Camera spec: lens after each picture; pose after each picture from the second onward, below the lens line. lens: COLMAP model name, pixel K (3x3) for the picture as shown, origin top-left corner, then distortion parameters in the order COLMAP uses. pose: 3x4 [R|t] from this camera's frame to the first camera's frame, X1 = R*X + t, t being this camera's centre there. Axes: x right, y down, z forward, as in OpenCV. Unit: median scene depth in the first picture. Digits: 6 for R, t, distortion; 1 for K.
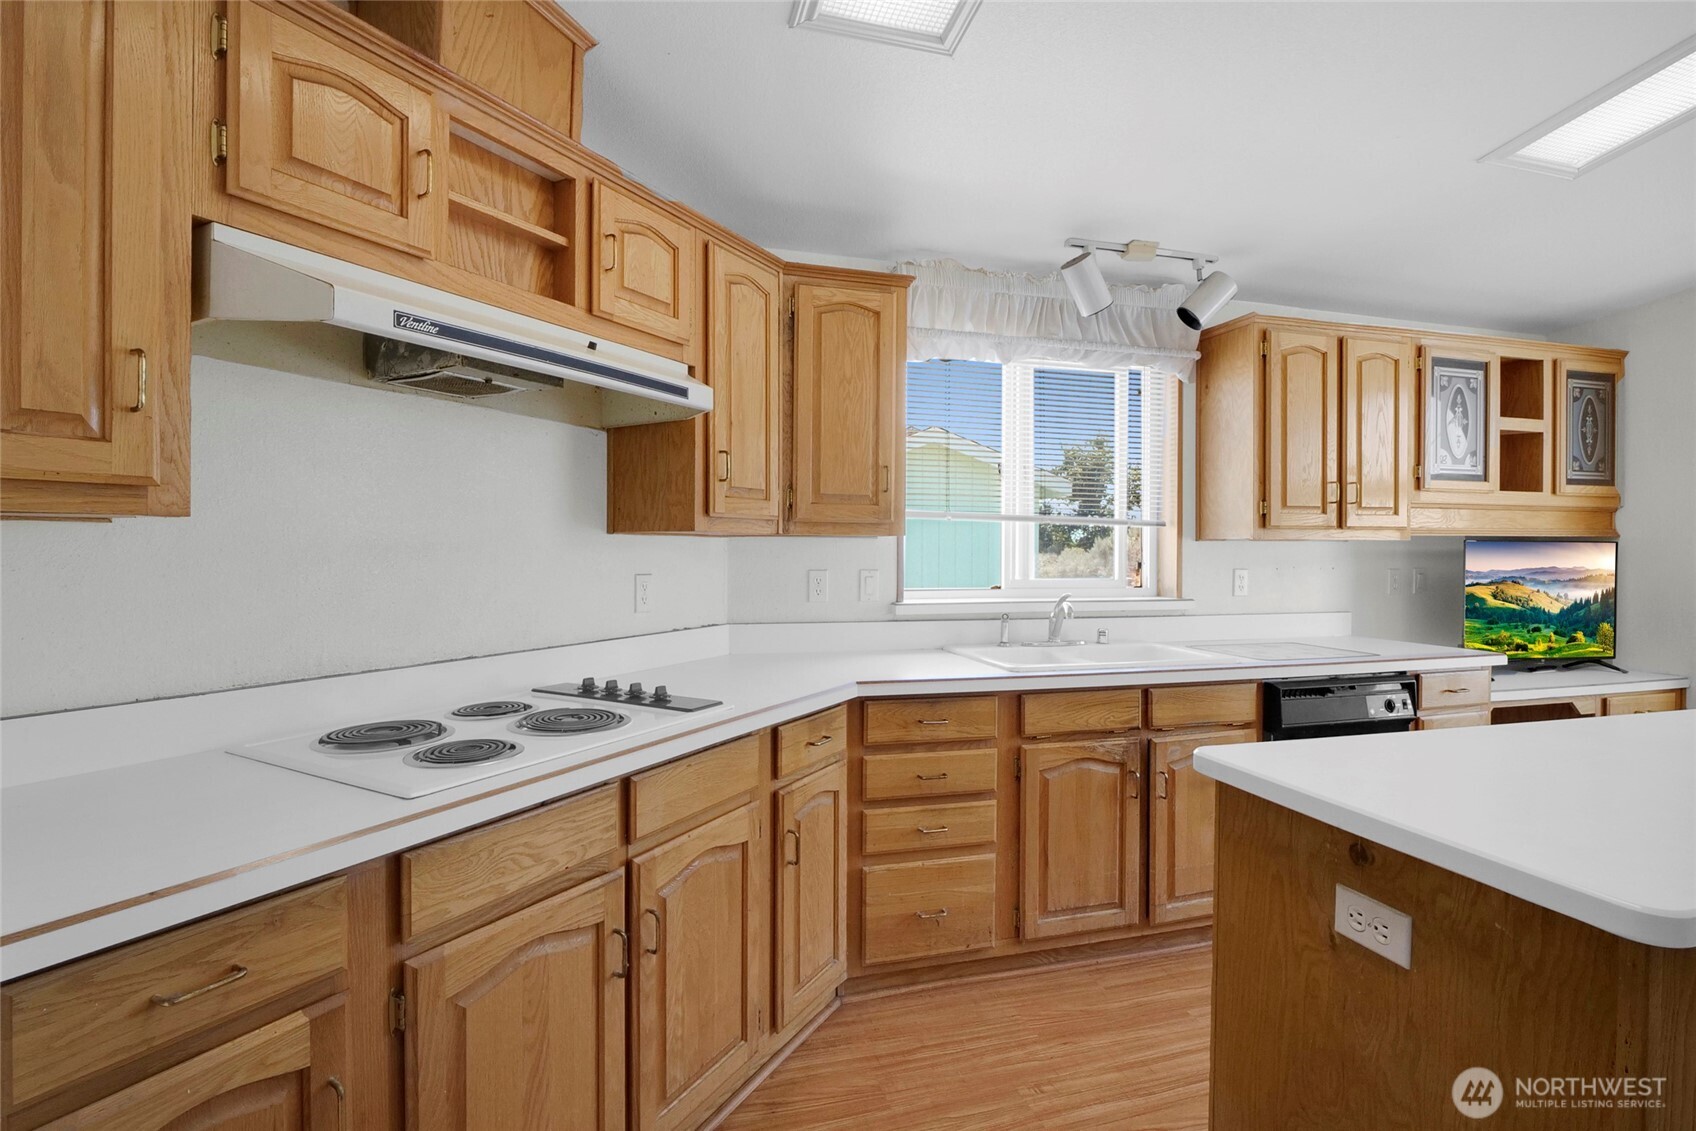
lens RADIAL K [[815.1, 0, 846.8], [0, 815.1, 538.0], [0, 0, 1]] dist [-0.014688, -0.000547]
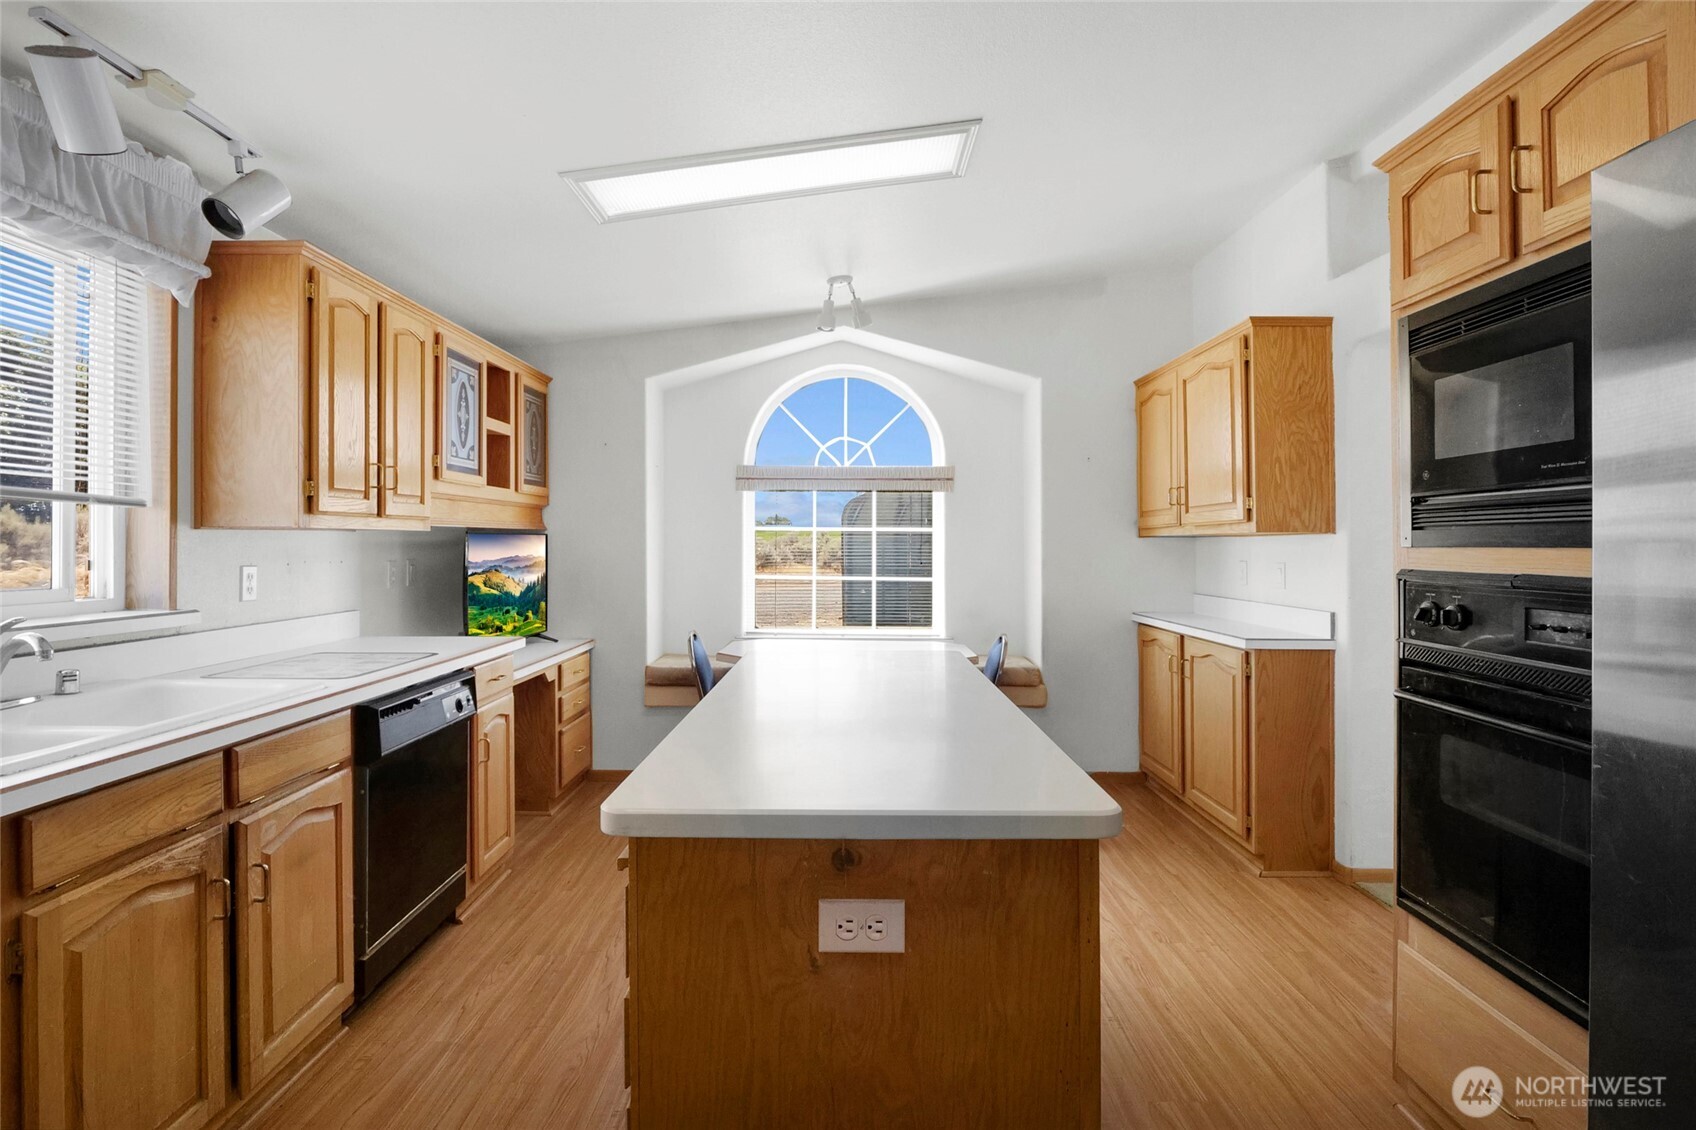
lens RADIAL K [[815.1, 0, 847.0], [0, 815.1, 532.0], [0, 0, 1]] dist [-0.014688, -0.000547]
pose [[0.273017, 0.008271, 0.961974, -0.112181], [-0.013117, 0.999902, -0.004874, 0.002745], [-0.961920, -0.011288, 0.273099, 0.277938]]
